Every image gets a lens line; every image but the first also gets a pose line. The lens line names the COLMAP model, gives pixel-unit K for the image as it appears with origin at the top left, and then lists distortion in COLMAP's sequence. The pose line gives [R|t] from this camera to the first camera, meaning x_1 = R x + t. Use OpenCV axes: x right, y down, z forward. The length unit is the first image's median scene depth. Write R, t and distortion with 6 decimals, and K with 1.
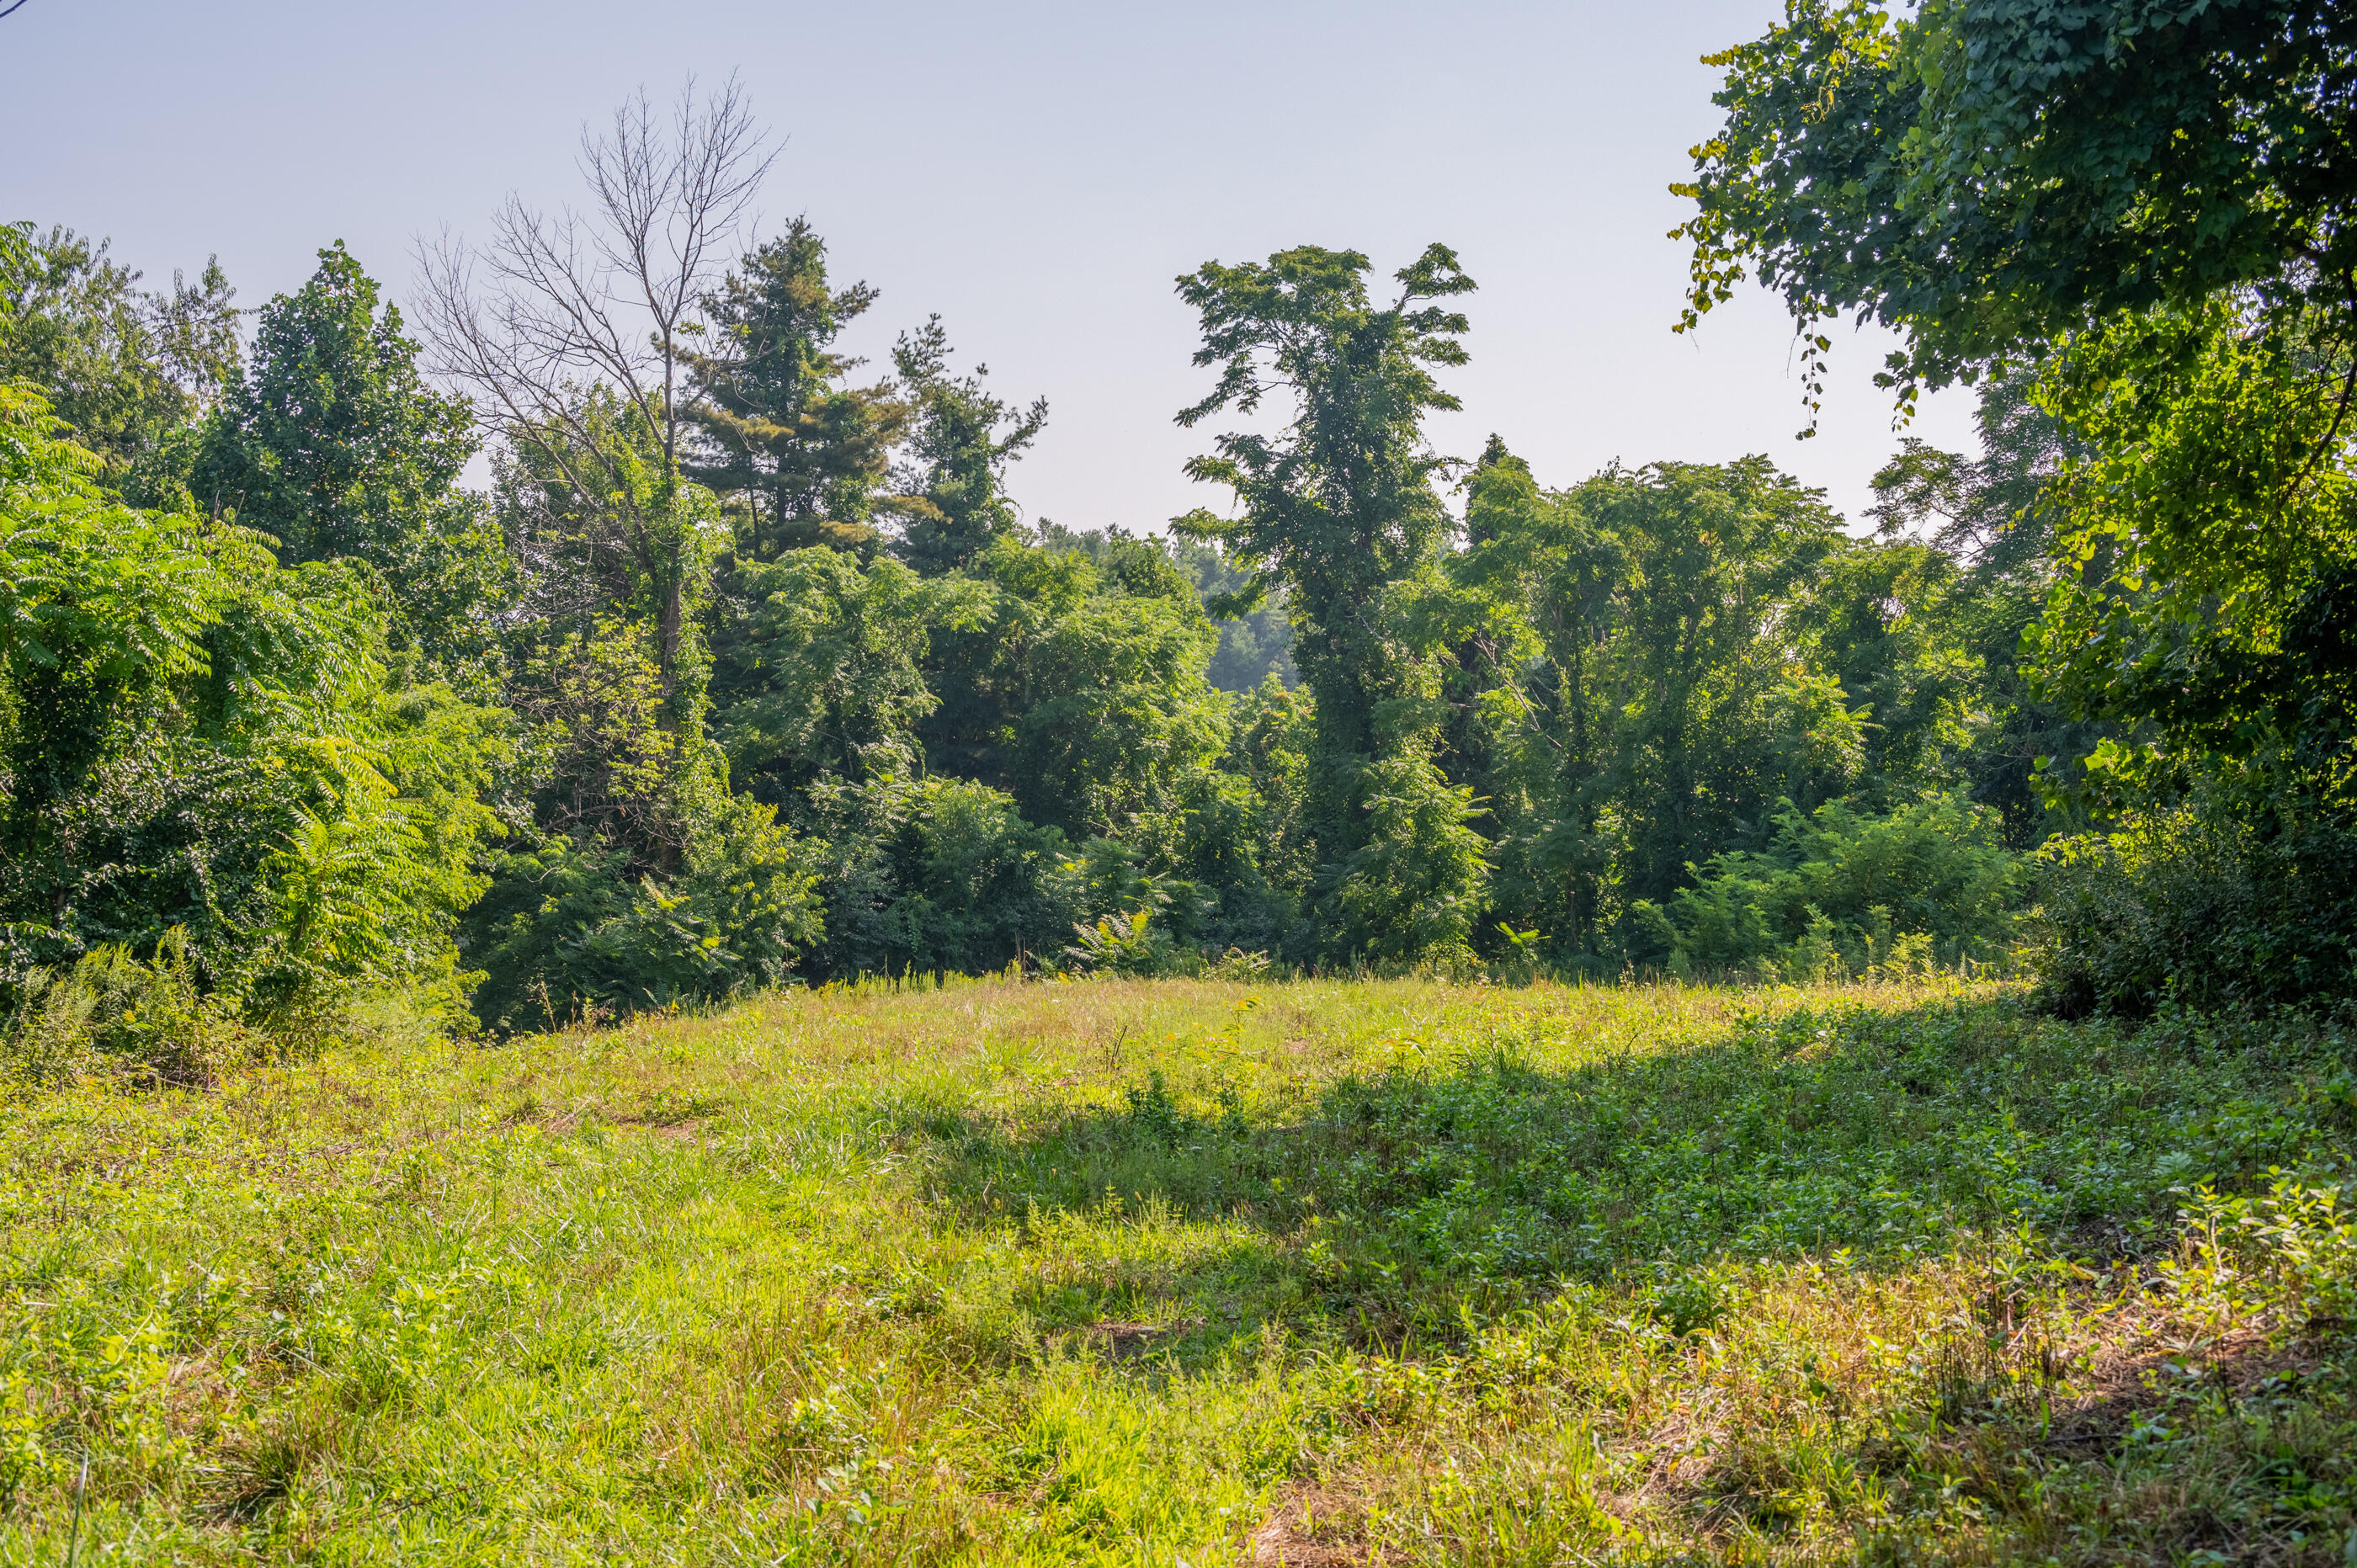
lens RADIAL K [[3130.6, 0, 1177.1], [0, 3130.6, 775.9], [0, 0, 1]] dist [0.001479, 0.000000]
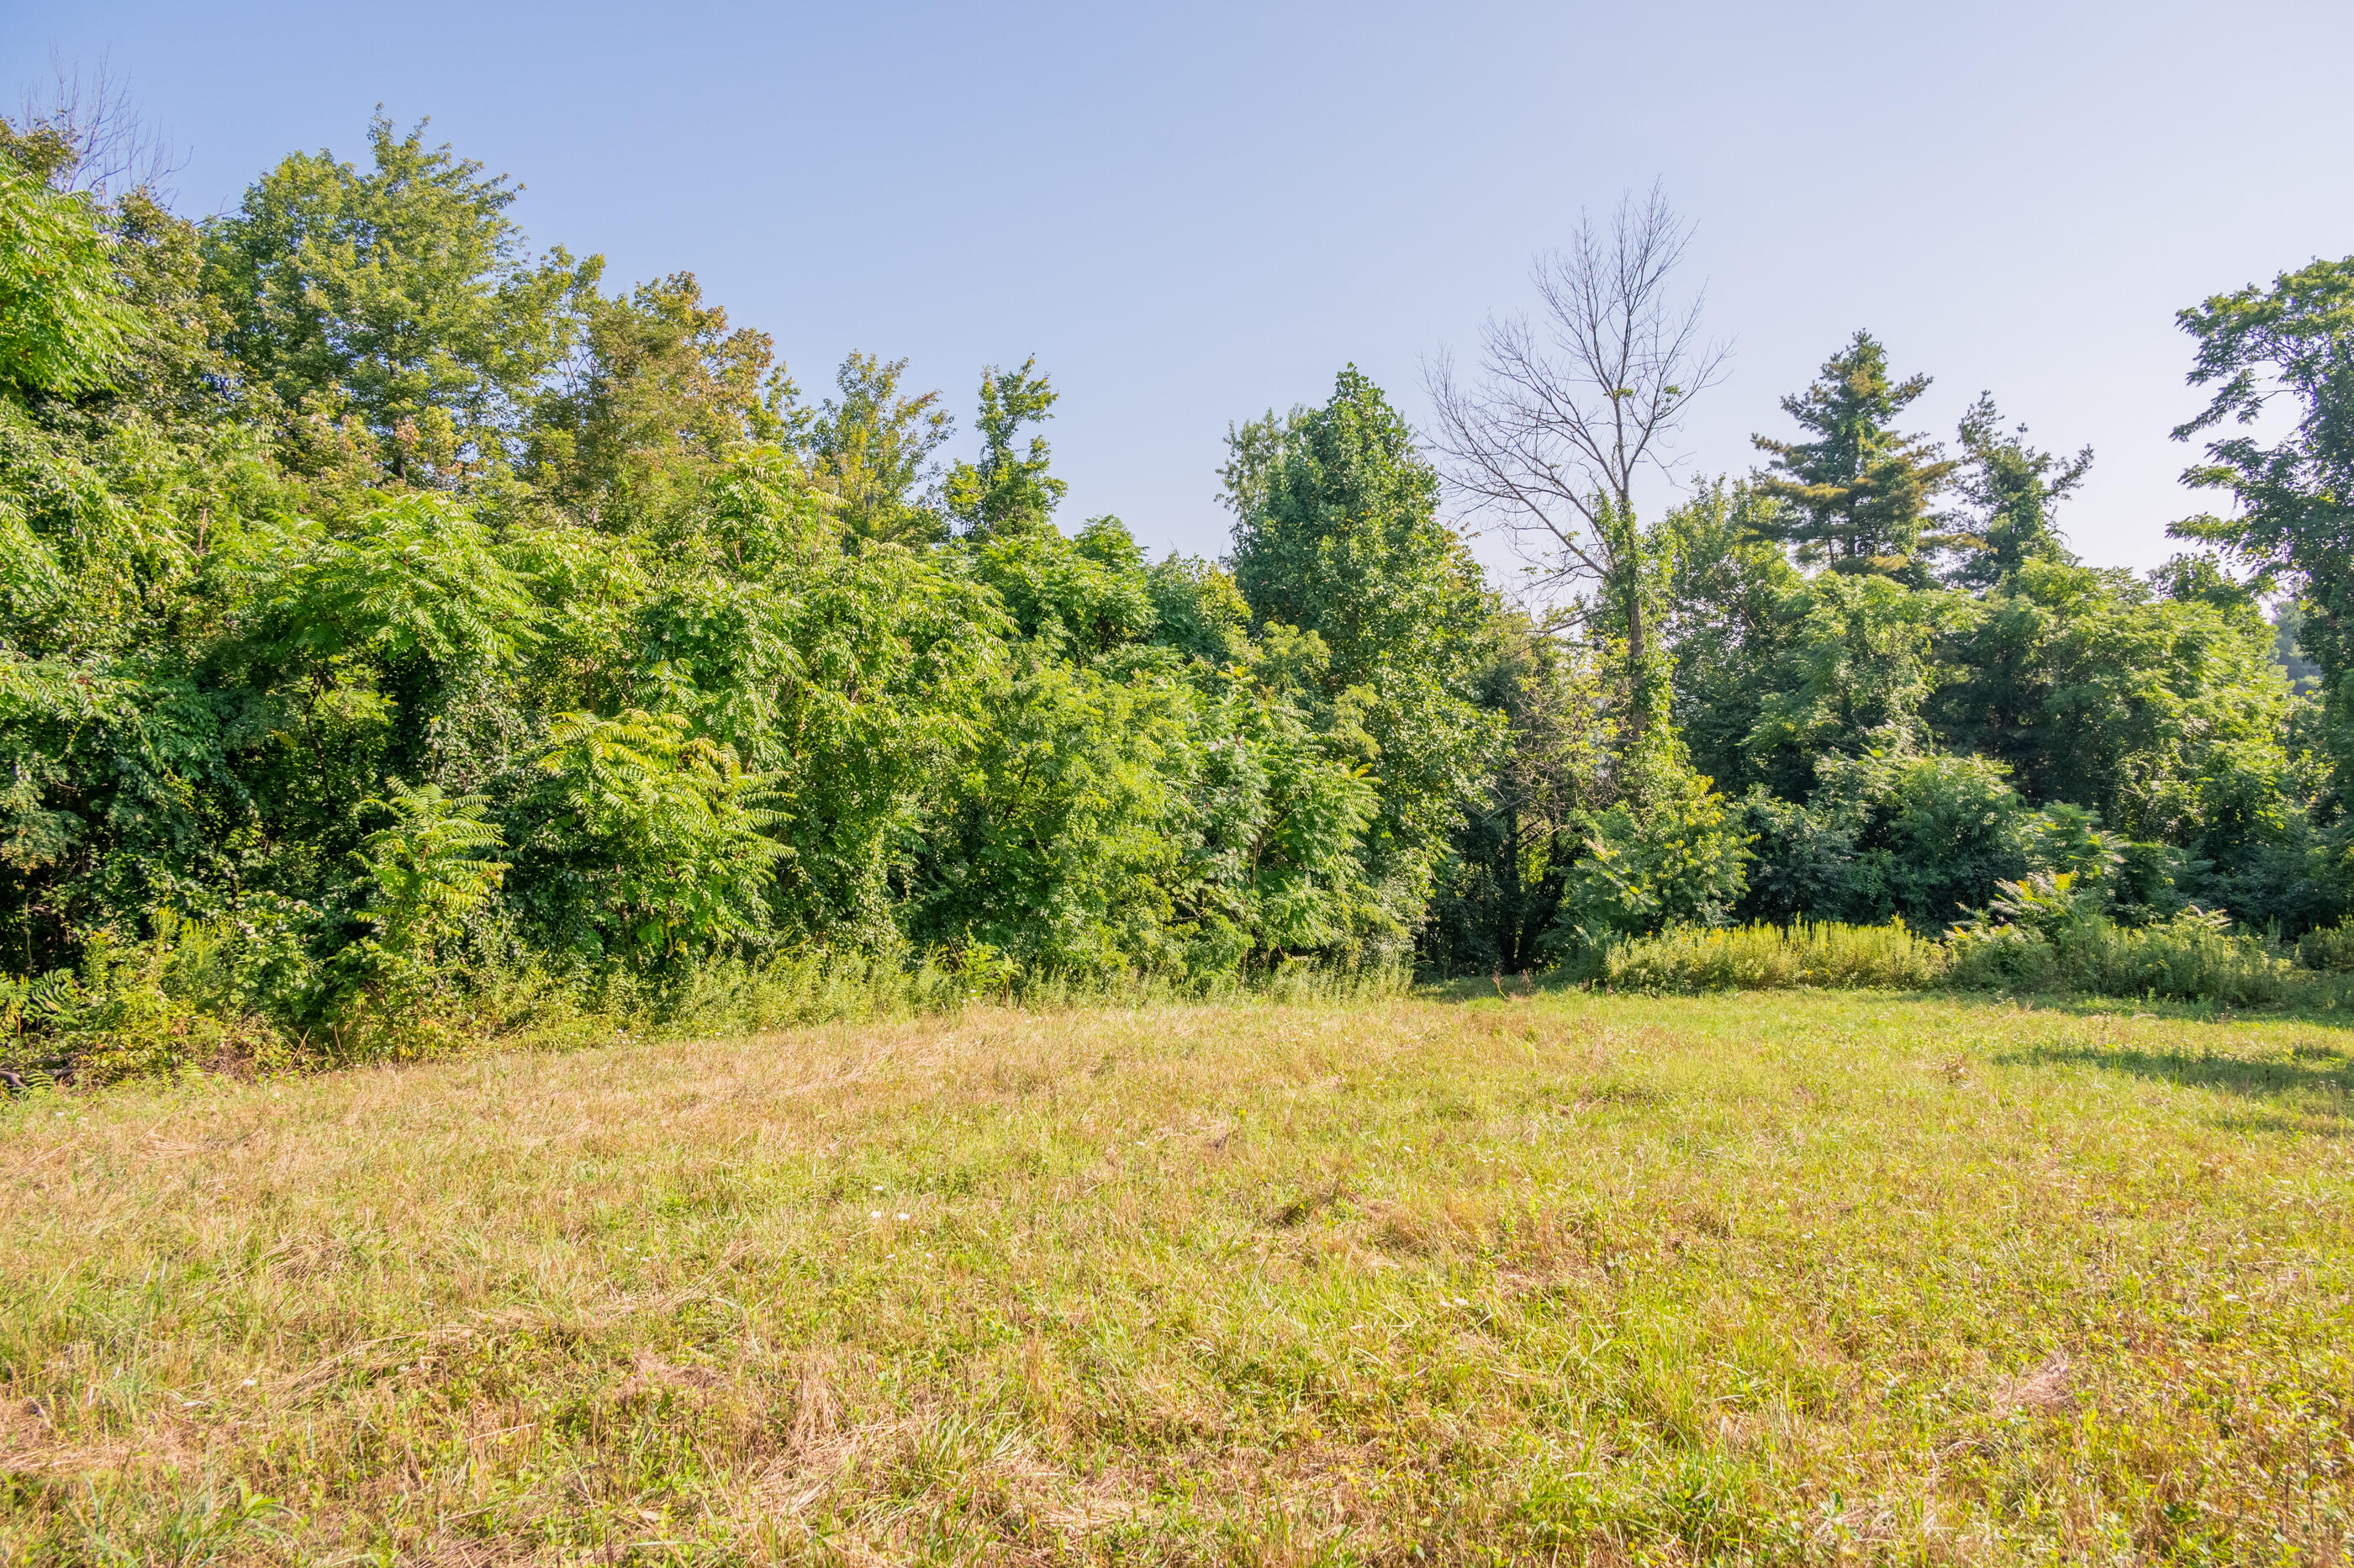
lens RADIAL K [[1565.4, 0, 1241.8], [0, 1565.4, 780.8], [0, 0, 1]] dist [-0.009231, 0.008966]
pose [[0.778894, -0.005562, -0.627131, 0.093300], [0.012680, 0.999896, 0.006880, 0.003599], [0.627027, -0.013311, 0.778884, 0.343911]]
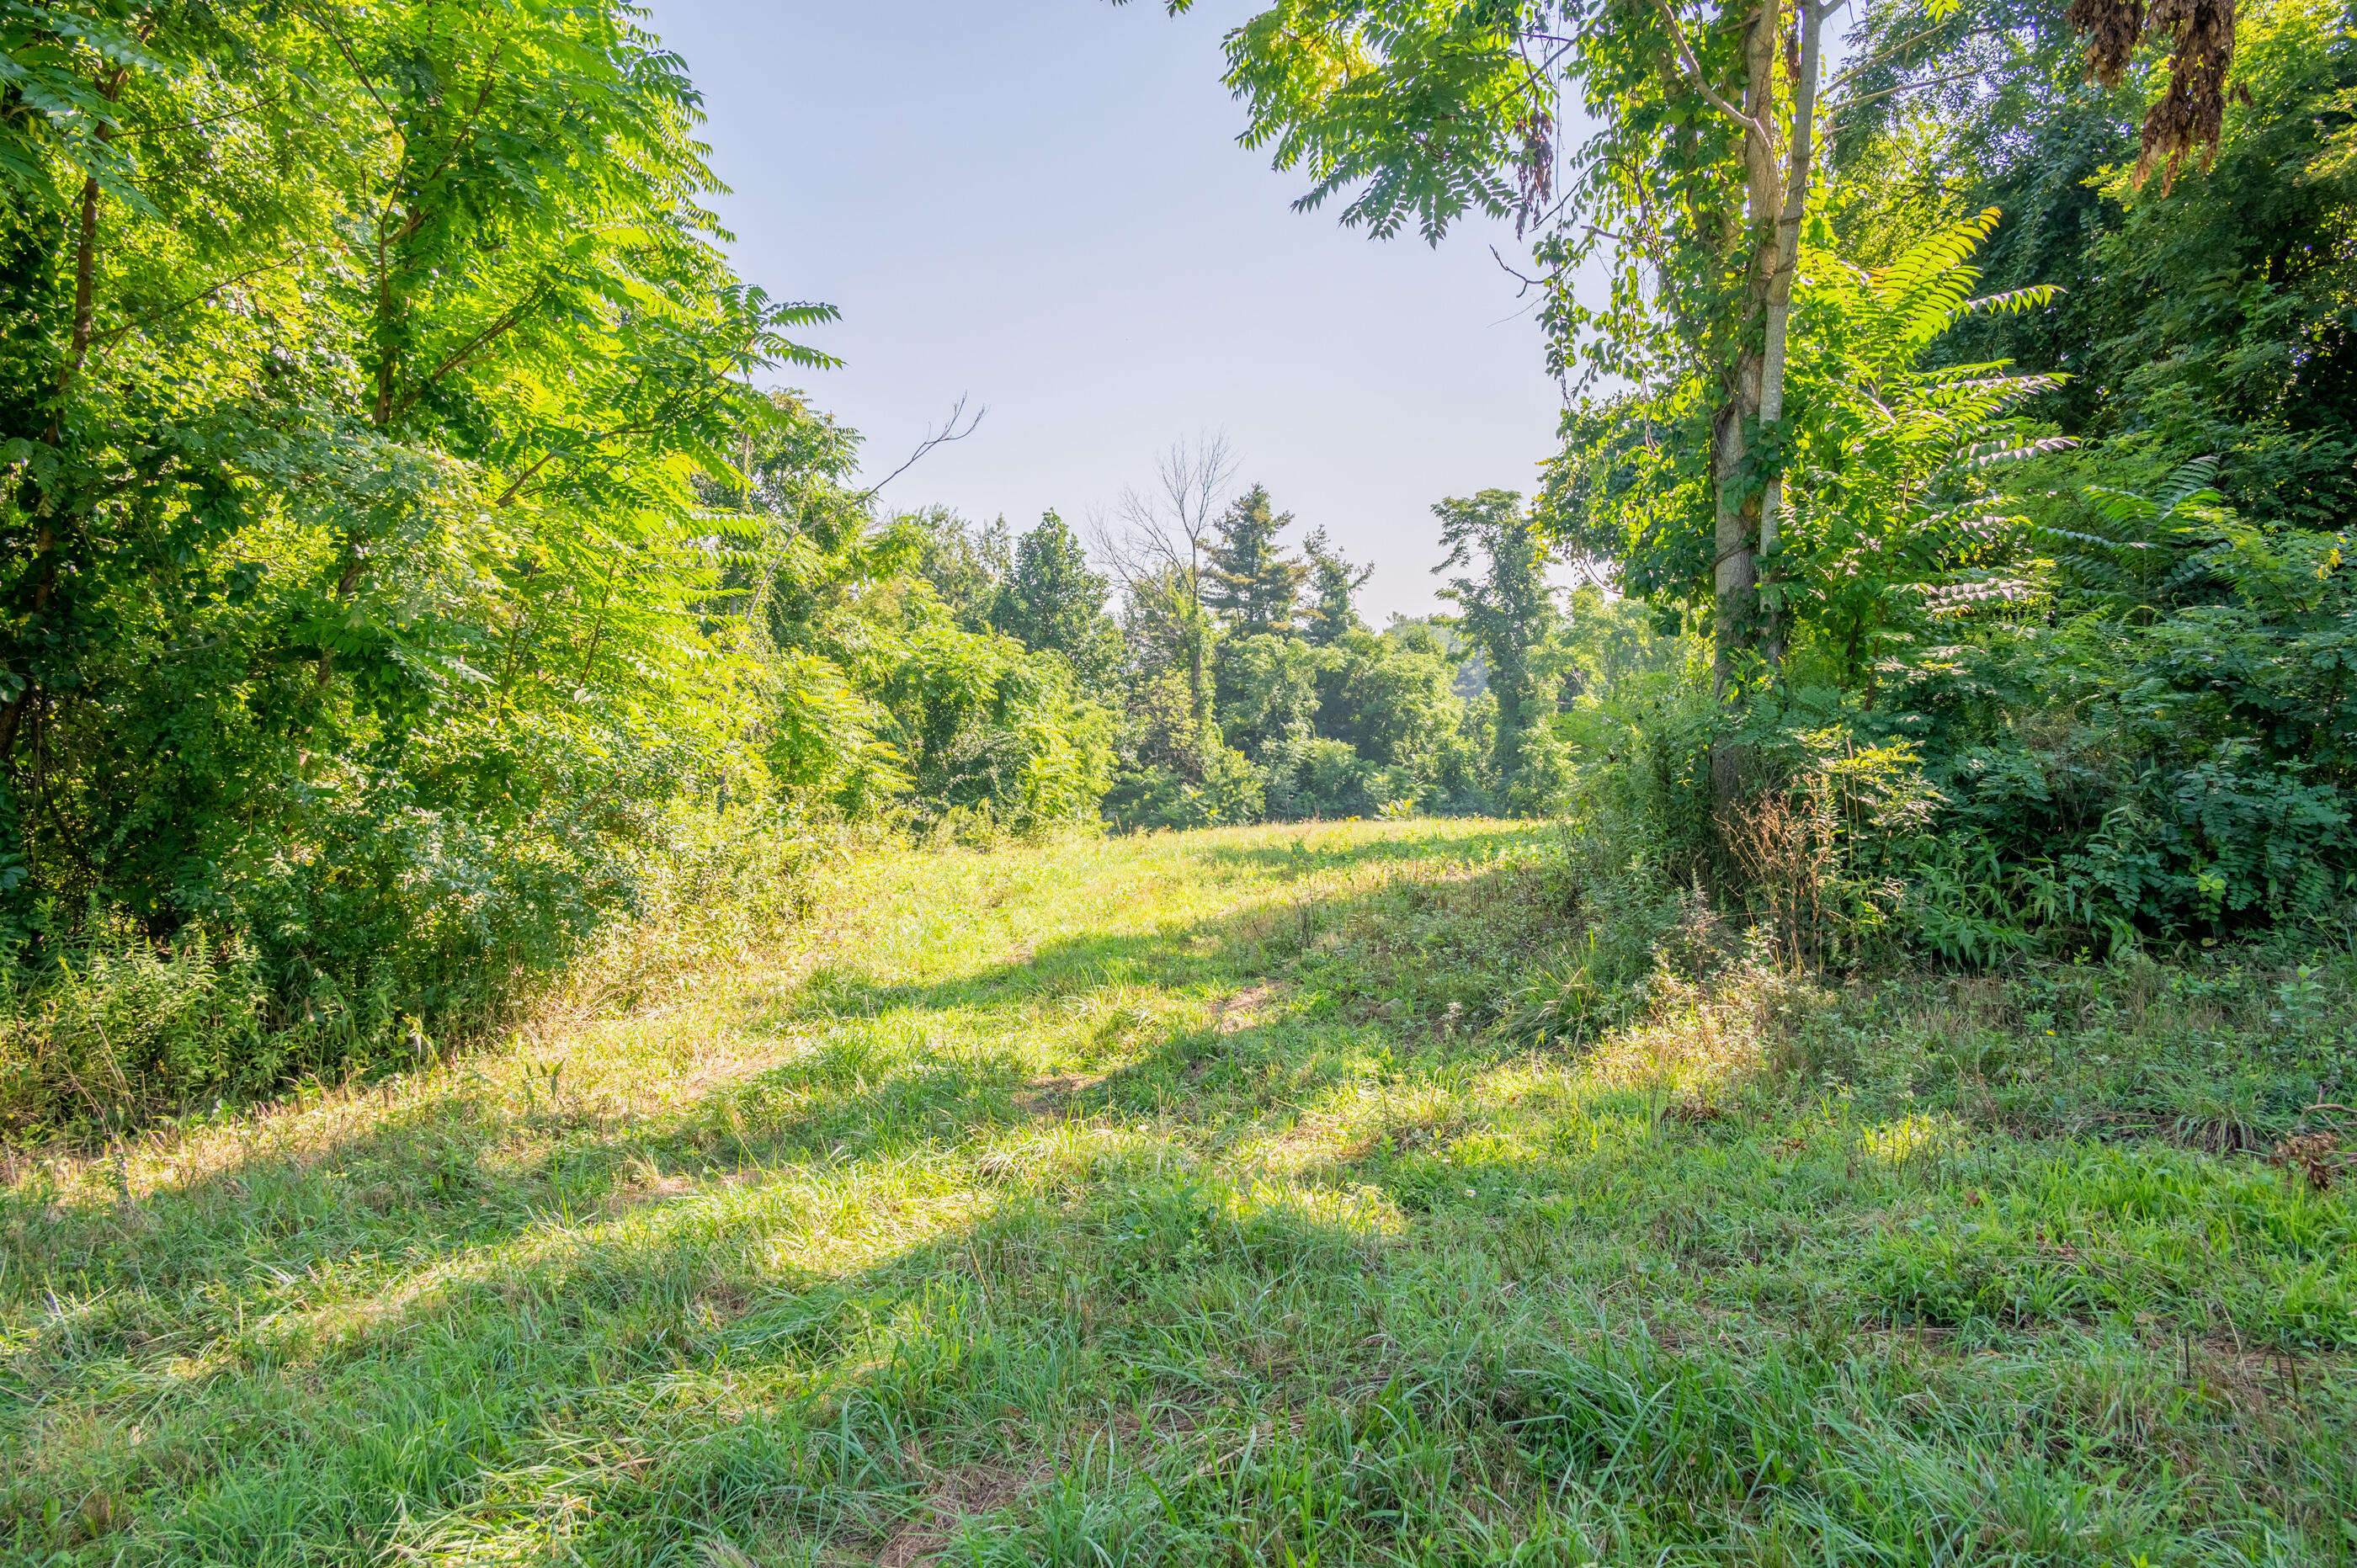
lens RADIAL K [[1567.2, 0, 1190.5], [0, 1567.2, 779.3], [0, 0, 1]] dist [-0.009231, 0.008966]
pose [[0.983533, -0.003261, -0.180701, 0.031762], [0.007957, 0.999649, 0.025271, 0.000523], [0.180555, -0.026293, 0.983213, -0.094296]]
